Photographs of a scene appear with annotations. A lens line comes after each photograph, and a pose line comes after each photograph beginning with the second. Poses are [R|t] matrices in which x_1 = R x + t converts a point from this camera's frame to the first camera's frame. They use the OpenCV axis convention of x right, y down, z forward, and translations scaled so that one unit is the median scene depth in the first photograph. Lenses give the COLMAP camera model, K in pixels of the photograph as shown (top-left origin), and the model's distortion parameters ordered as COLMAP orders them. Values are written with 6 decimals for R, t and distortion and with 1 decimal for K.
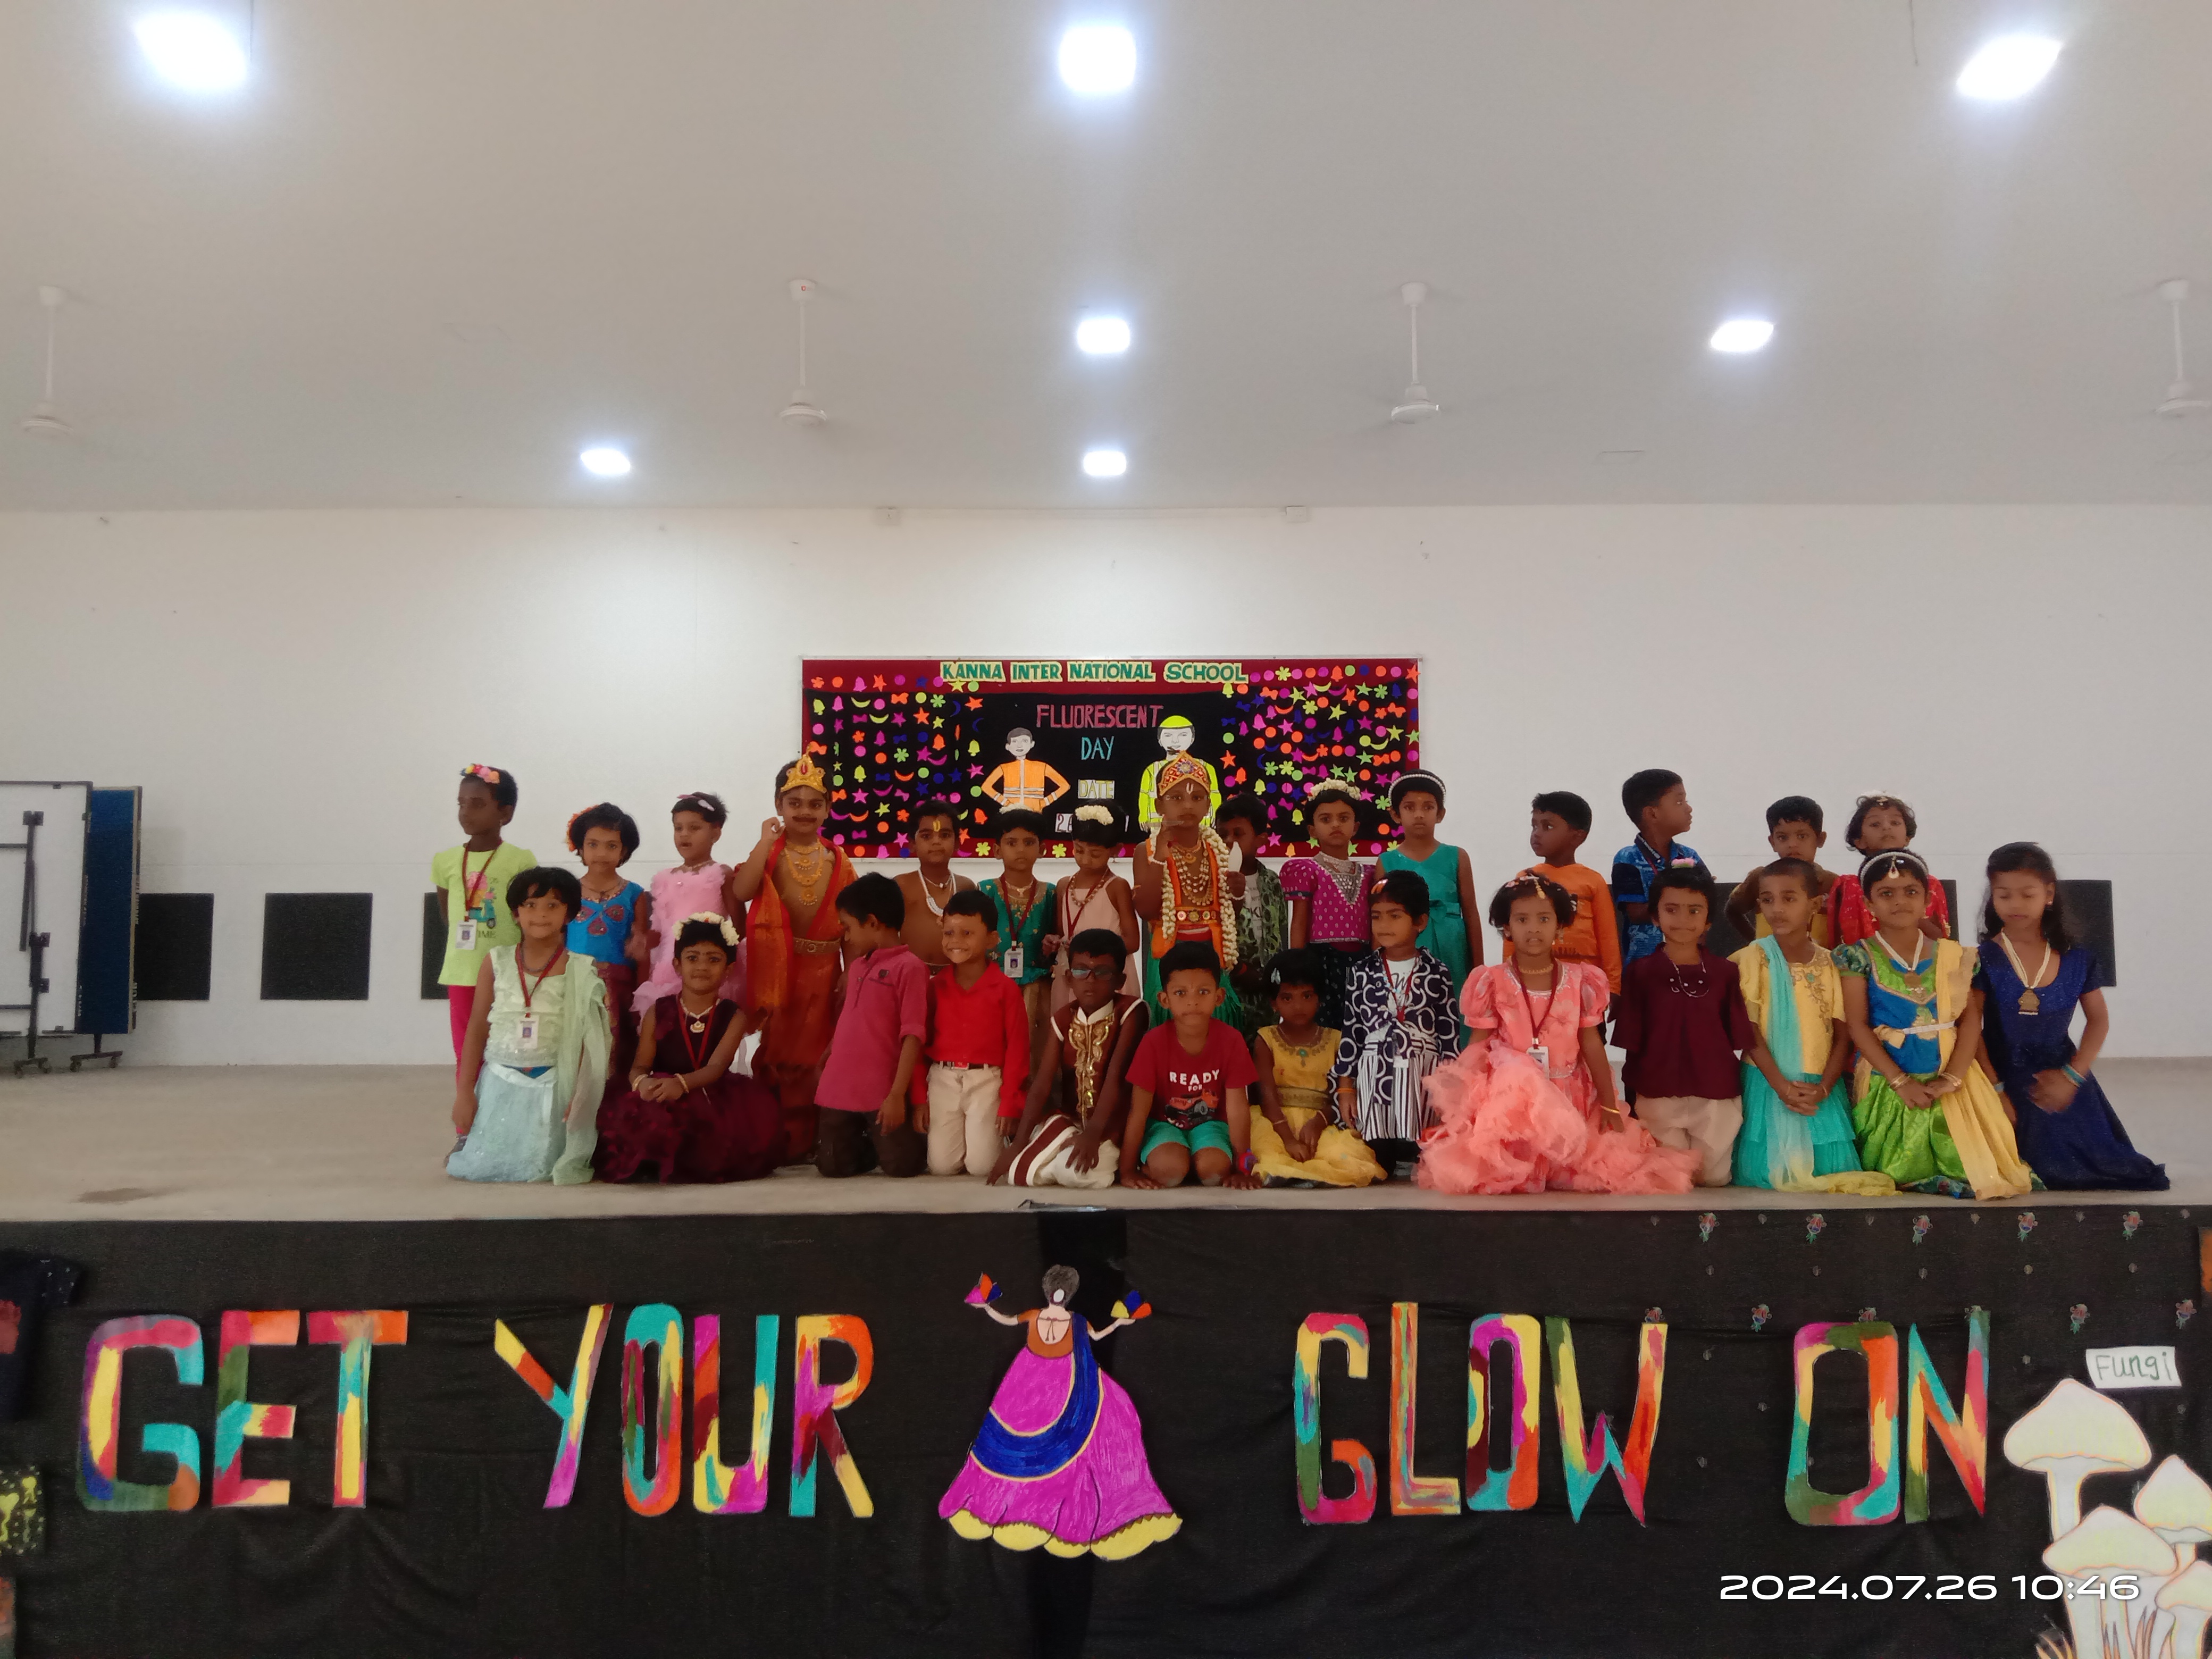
lens RADIAL K [[1861.1, 0, 1097.6], [0, 1861.1, 820.9], [0, 0, 1]] dist [0.053006, -0.127155]
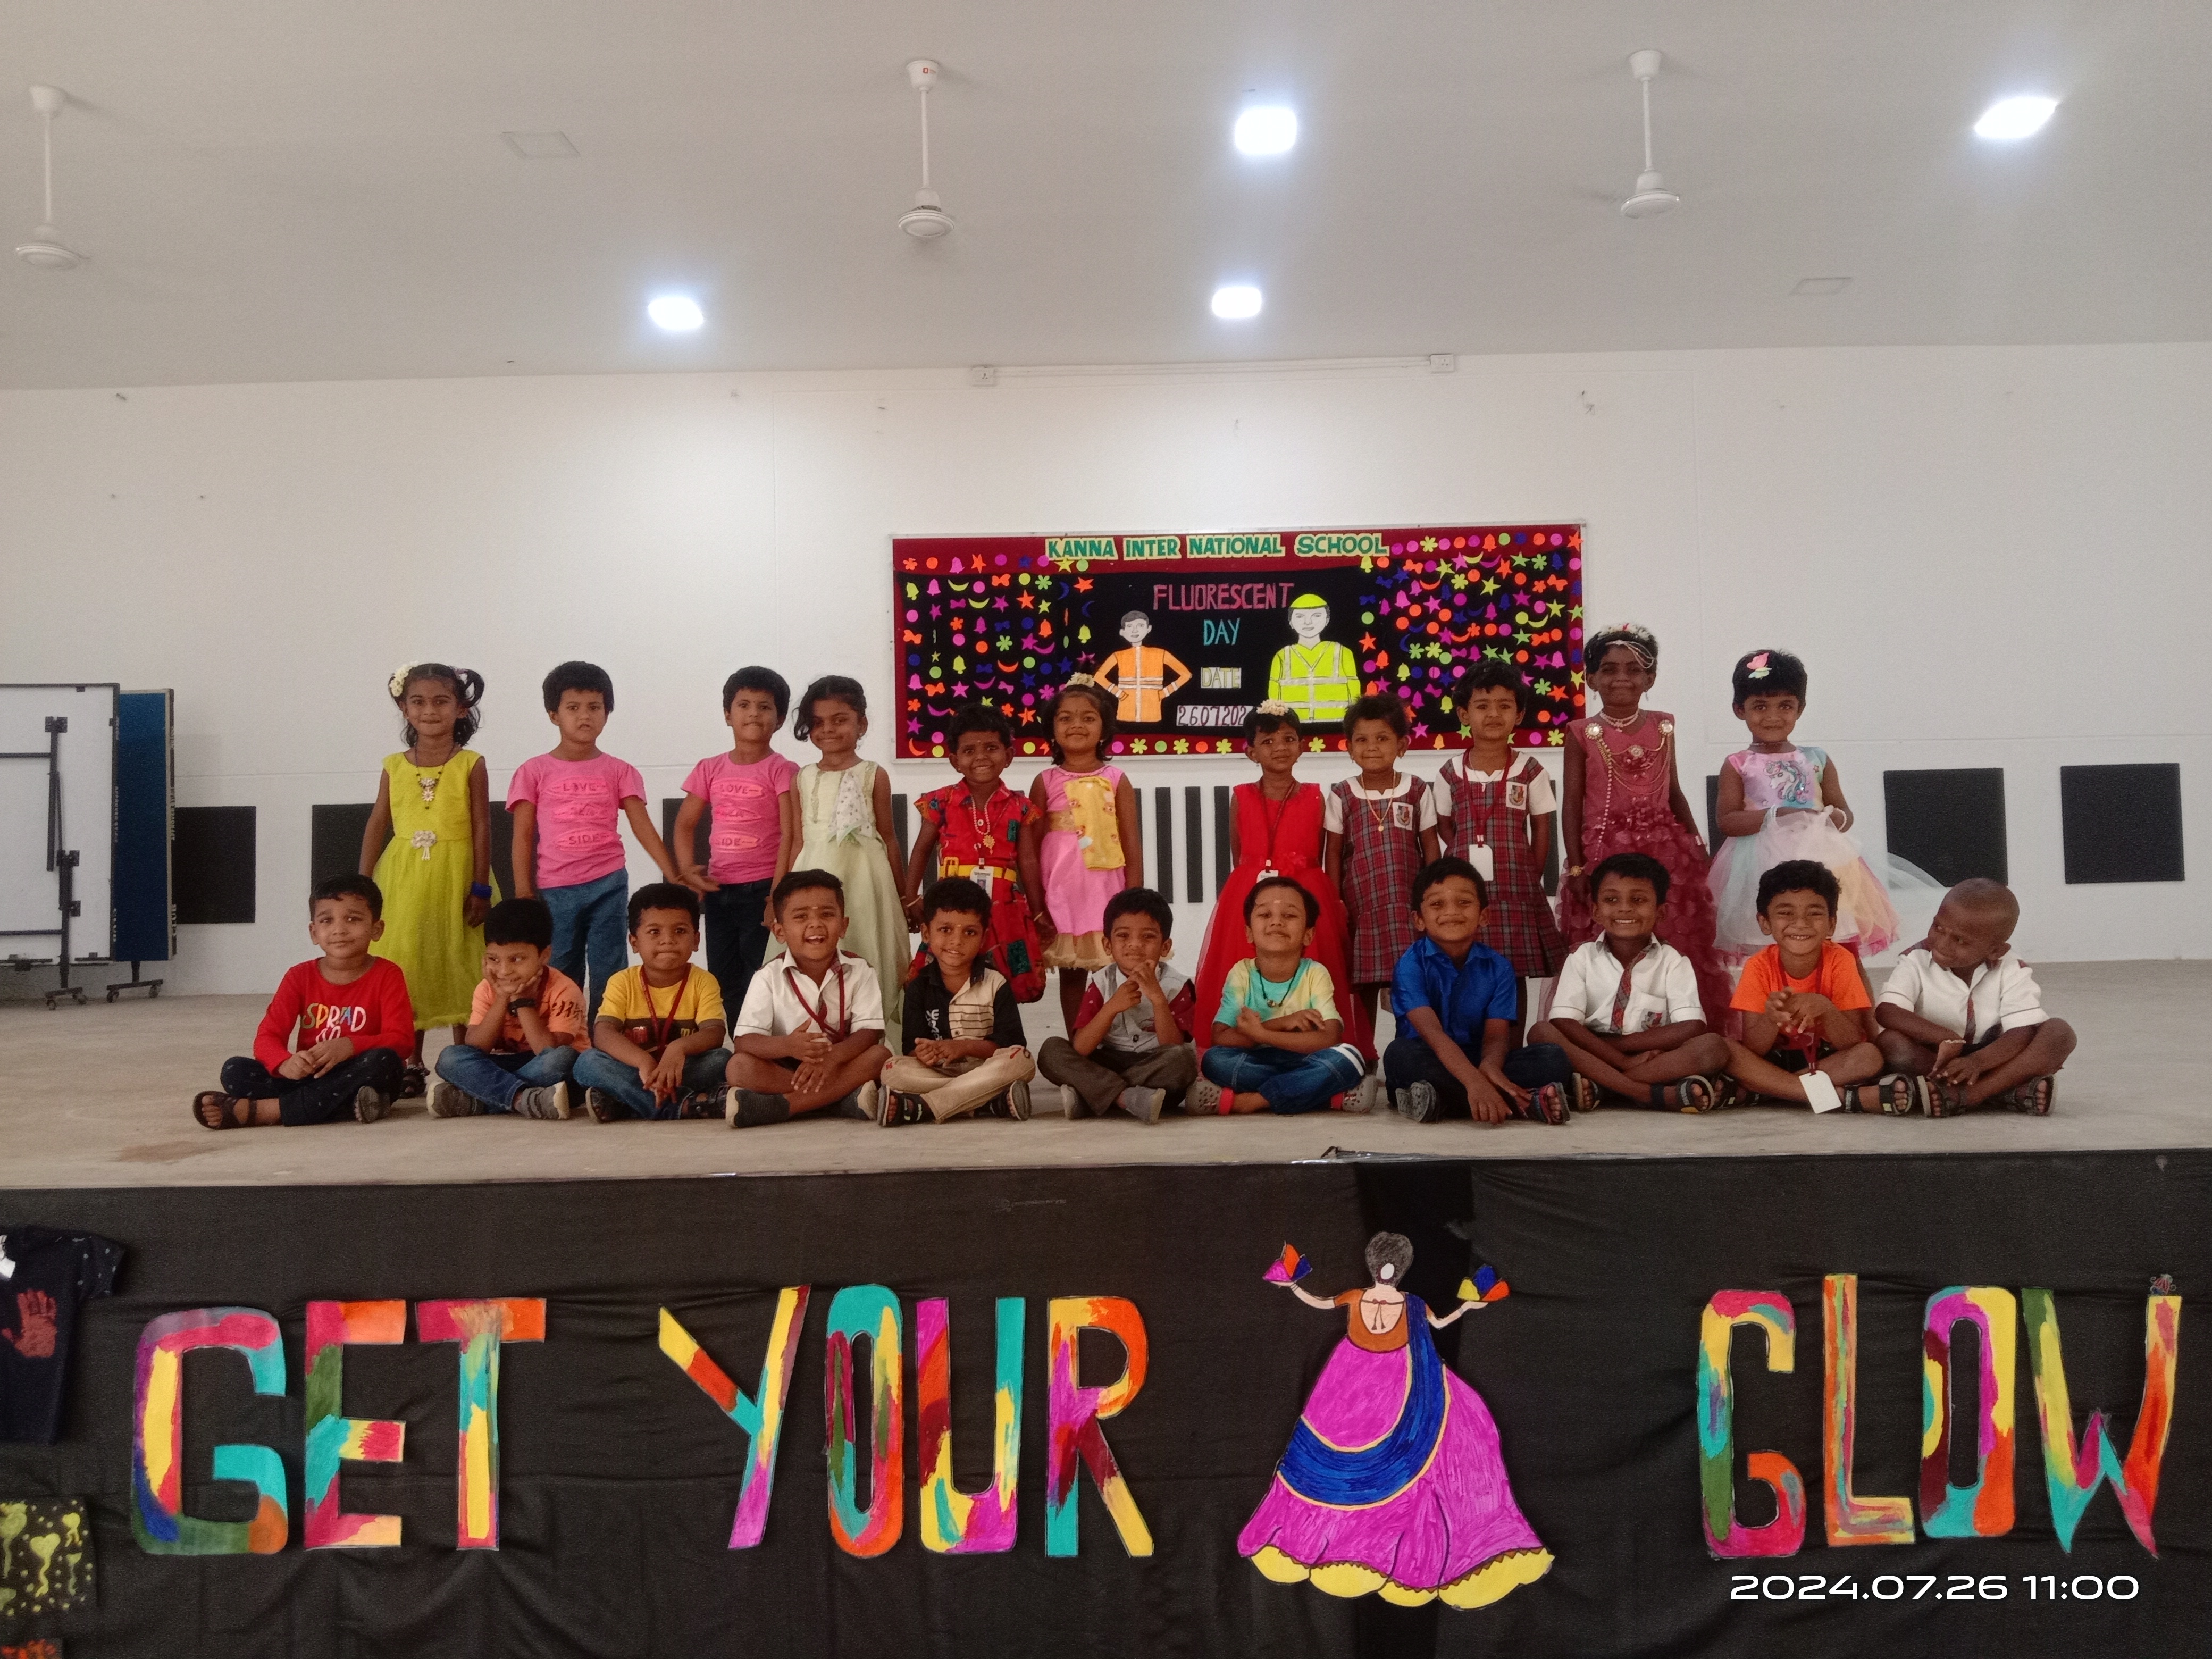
lens RADIAL K [[1861.1, 0, 1090.9], [0, 1861.1, 836.0], [0, 0, 1]] dist [0.053006, -0.127155]
pose [[0.999758, -0.014041, -0.016913, -0.125804], [0.014868, 0.998646, 0.049855, 0.035149], [0.016190, -0.050094, 0.998613, 0.236850]]
